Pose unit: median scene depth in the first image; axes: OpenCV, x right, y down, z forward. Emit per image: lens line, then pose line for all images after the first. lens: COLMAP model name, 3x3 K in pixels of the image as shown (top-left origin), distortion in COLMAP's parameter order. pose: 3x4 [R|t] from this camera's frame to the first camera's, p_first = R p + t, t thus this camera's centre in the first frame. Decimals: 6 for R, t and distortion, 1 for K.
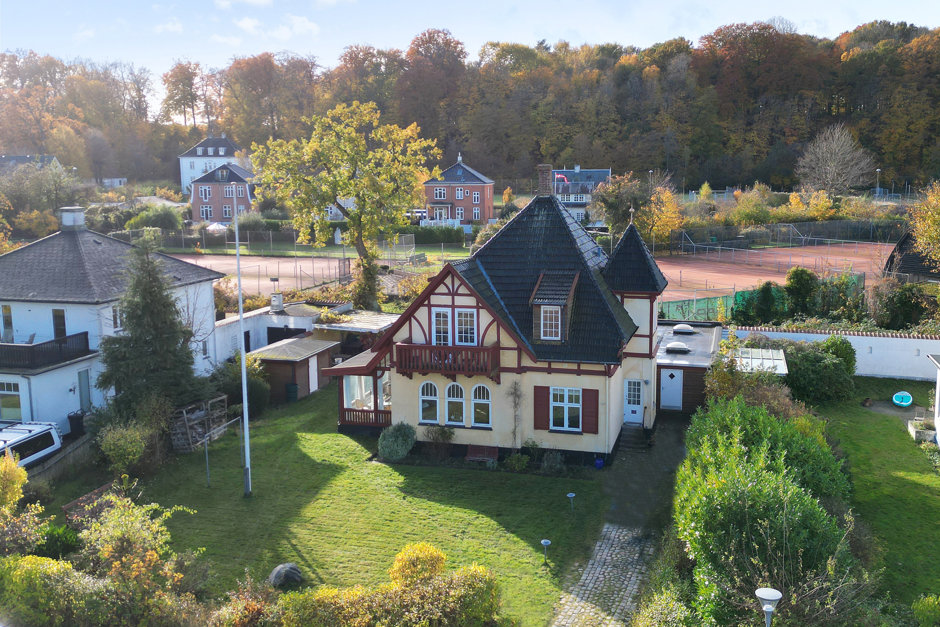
lens RADIAL K [[631.3, 0, 473.7], [0, 631.3, 295.5], [0, 0, 1]] dist [0.077363, -0.064107]
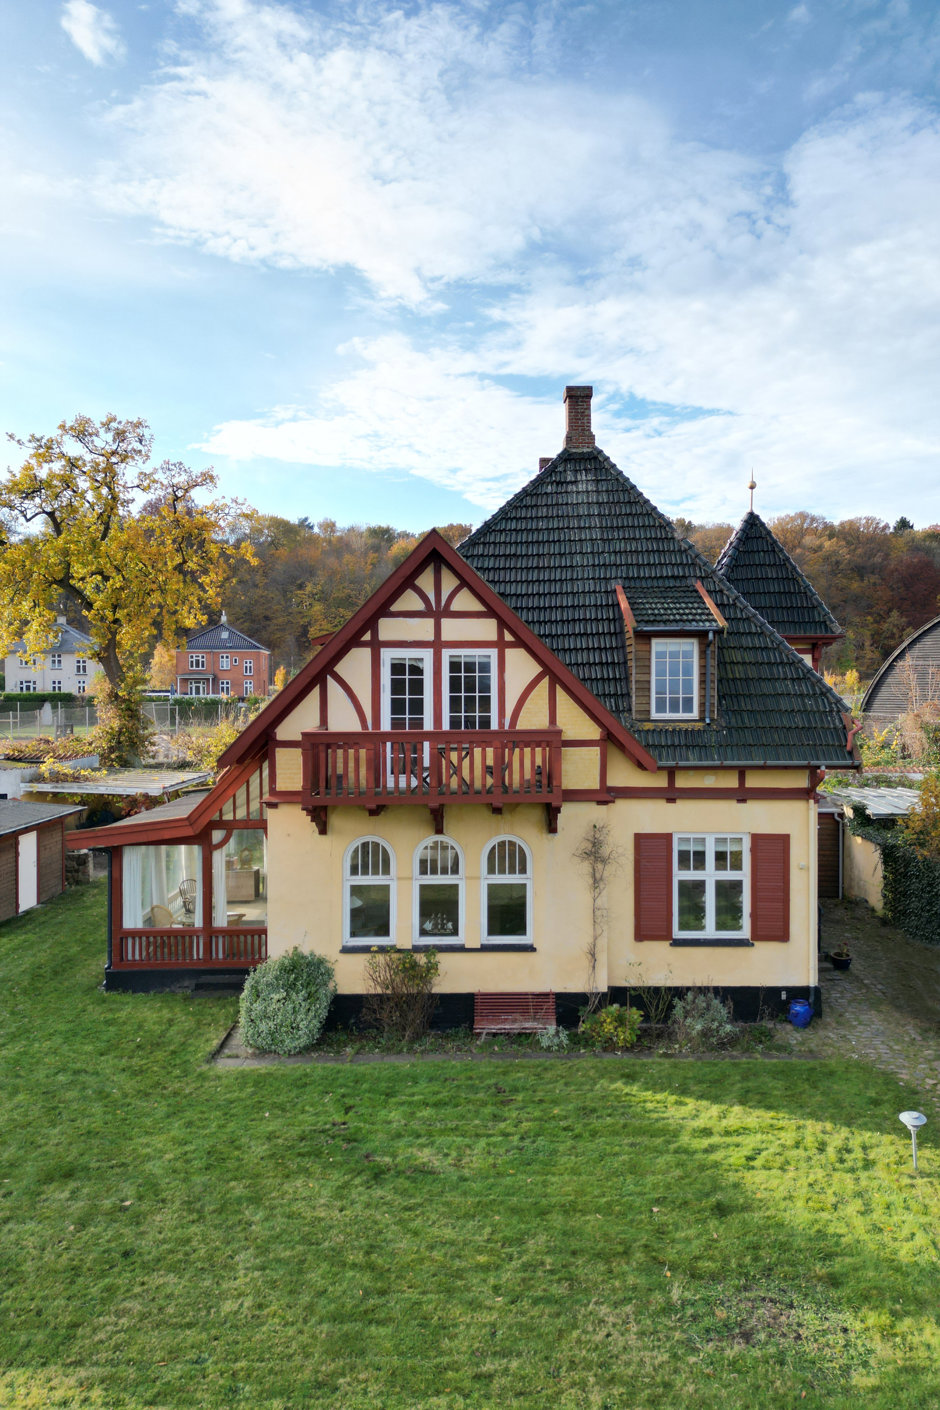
lens RADIAL K [[946.9, 0, 525.6], [0, 946.9, 667.9], [0, 0, 1]] dist [0.077363, -0.064107]
pose [[0.969858, 0.000583, 0.243668, -0.126923], [0.023452, 0.995132, -0.095725, 0.092456], [-0.242538, 0.098554, 0.965123, 0.402848]]
